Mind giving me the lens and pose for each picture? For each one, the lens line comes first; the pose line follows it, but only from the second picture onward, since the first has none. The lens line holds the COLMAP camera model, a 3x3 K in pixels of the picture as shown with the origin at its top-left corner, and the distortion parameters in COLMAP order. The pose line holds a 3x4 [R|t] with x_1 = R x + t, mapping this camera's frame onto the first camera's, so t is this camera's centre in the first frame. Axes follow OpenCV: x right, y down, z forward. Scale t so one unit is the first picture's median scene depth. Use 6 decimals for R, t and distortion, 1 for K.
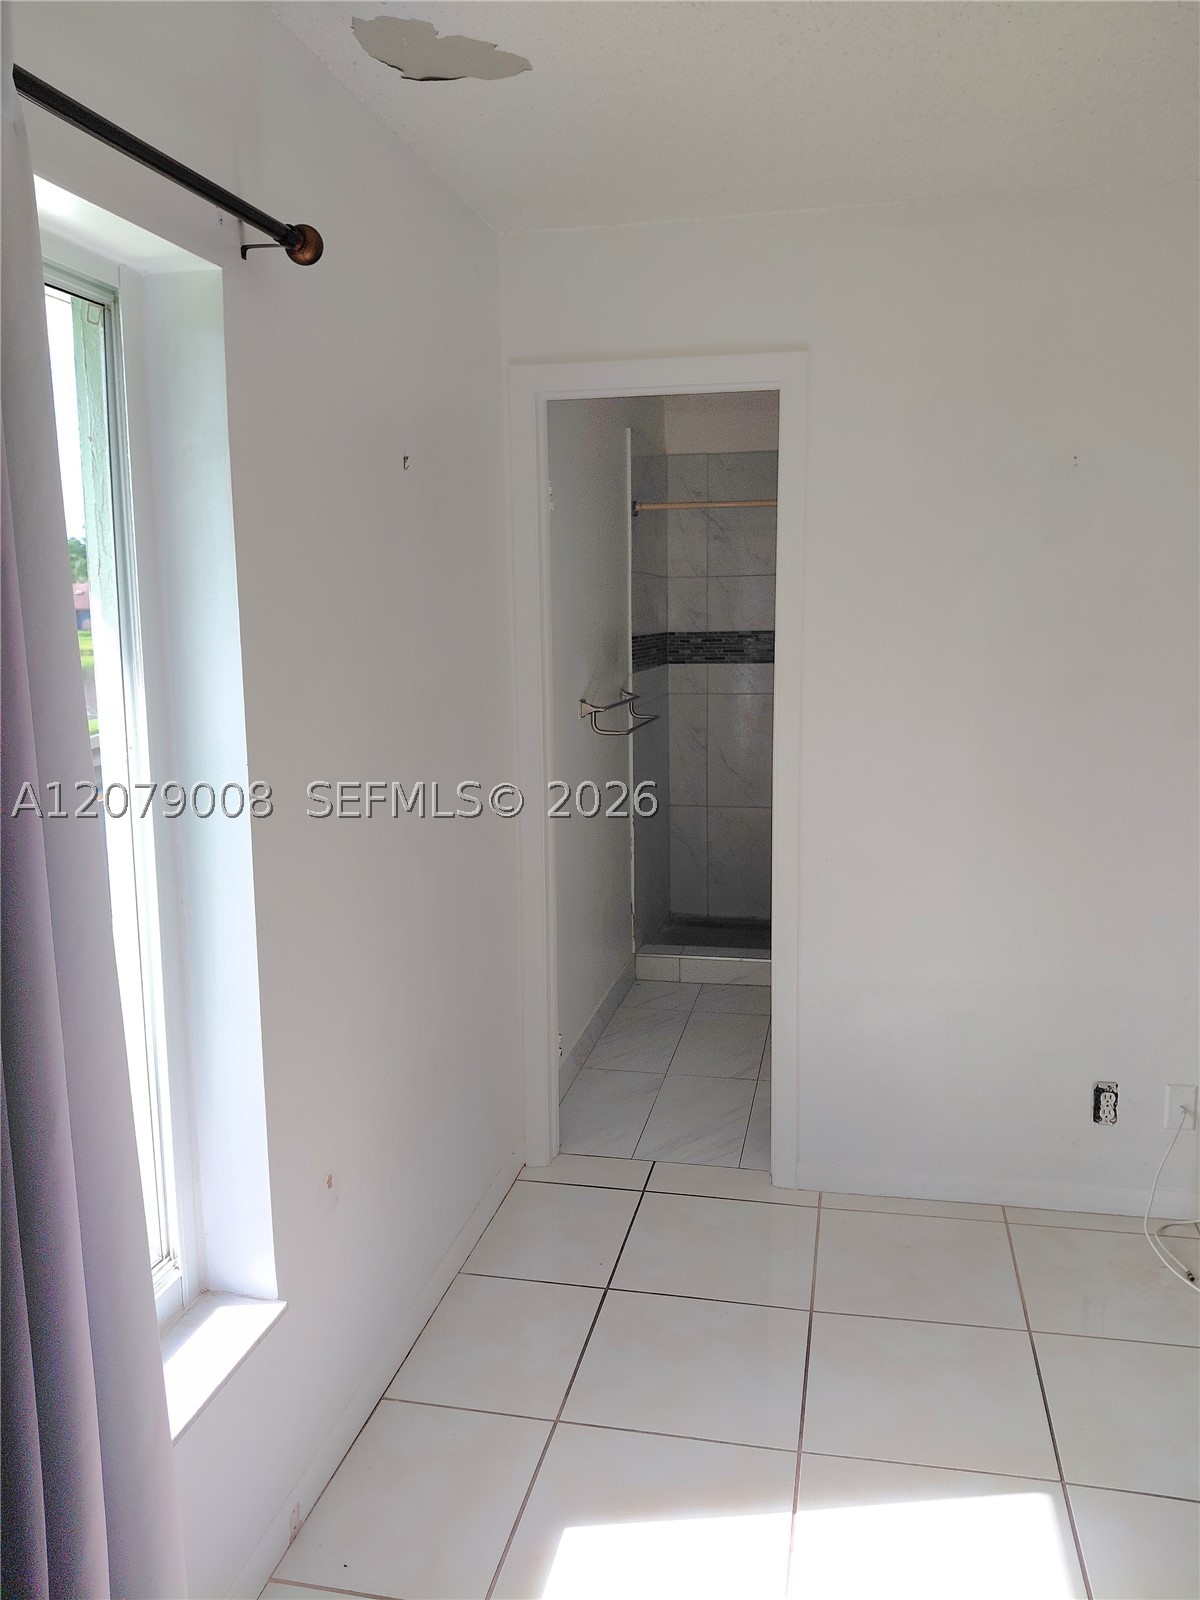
lens RADIAL K [[1190.2, 0, 595.9], [0, 1190.2, 799.0], [0, 0, 1]] dist [0.003502, -0.008842]
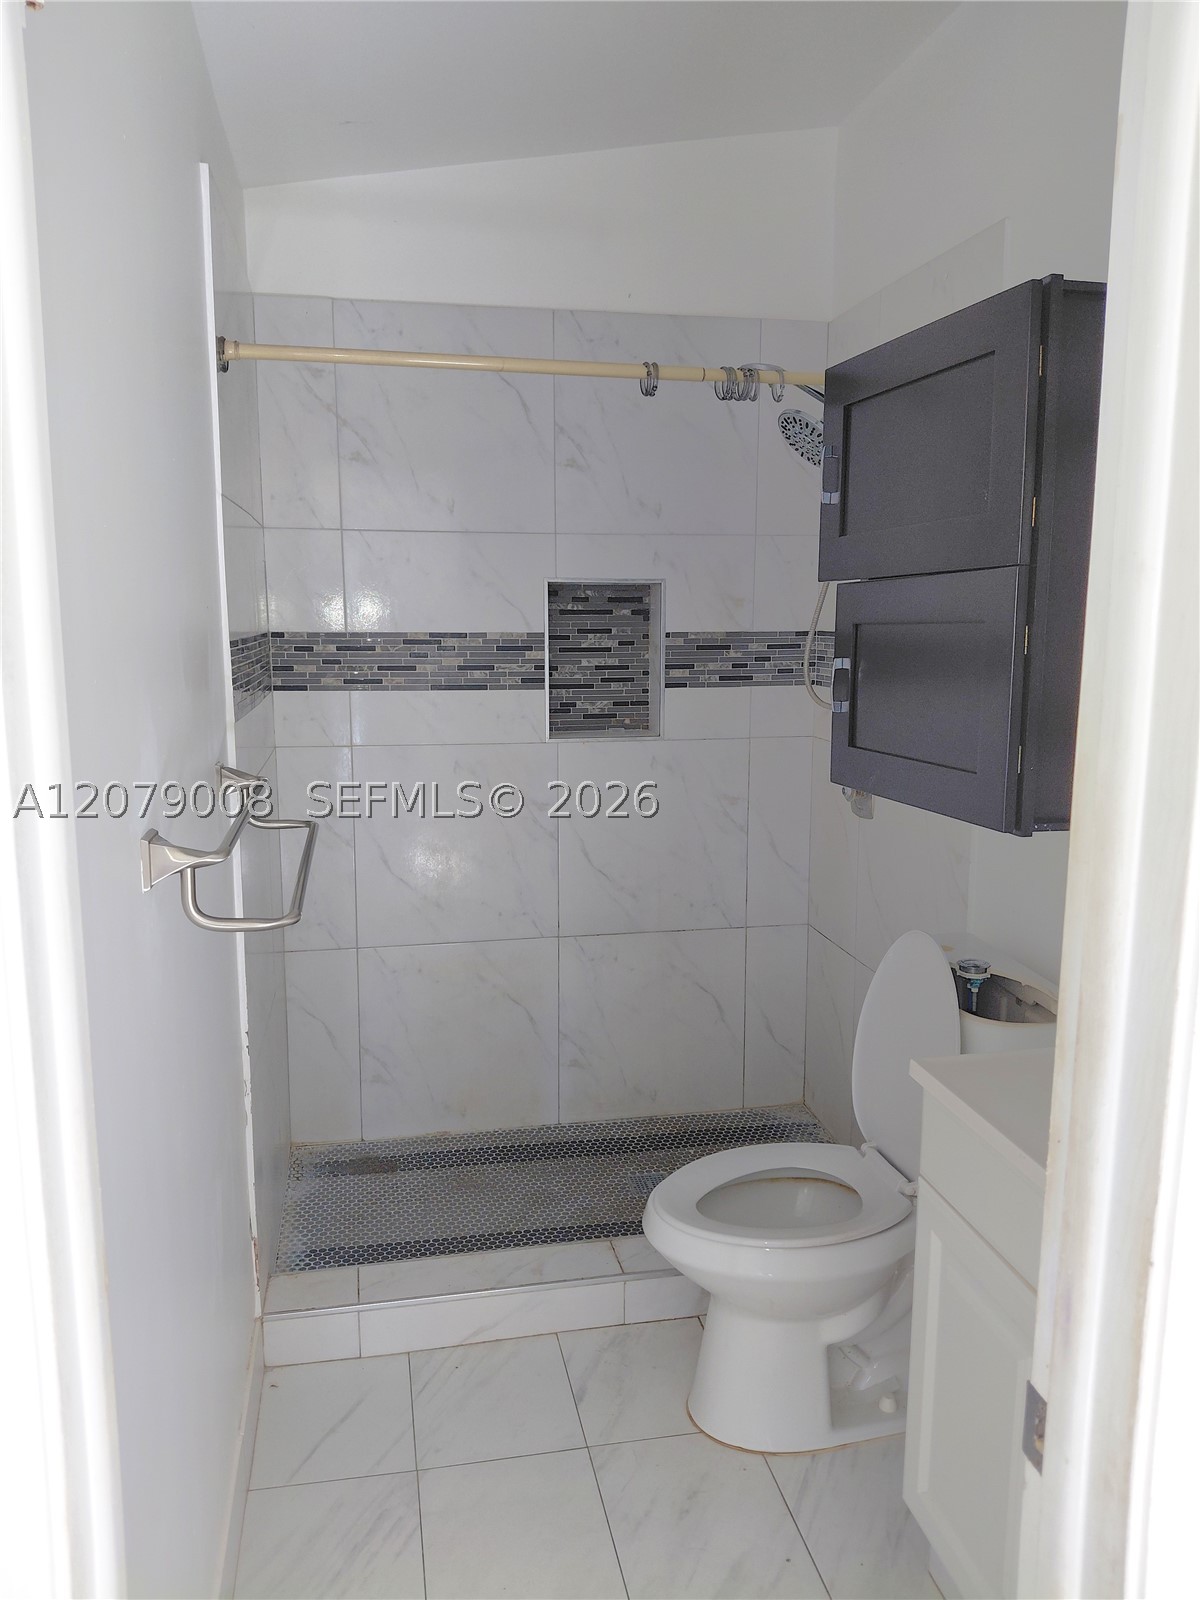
lens RADIAL K [[1190.2, 0, 608.9], [0, 1190.2, 813.7], [0, 0, 1]] dist [0.003502, -0.008842]
pose [[0.913362, -0.045405, 0.404609, -0.020445], [0.041208, 0.998968, 0.019082, -0.063771], [-0.405058, -0.000756, 0.914291, 0.458602]]
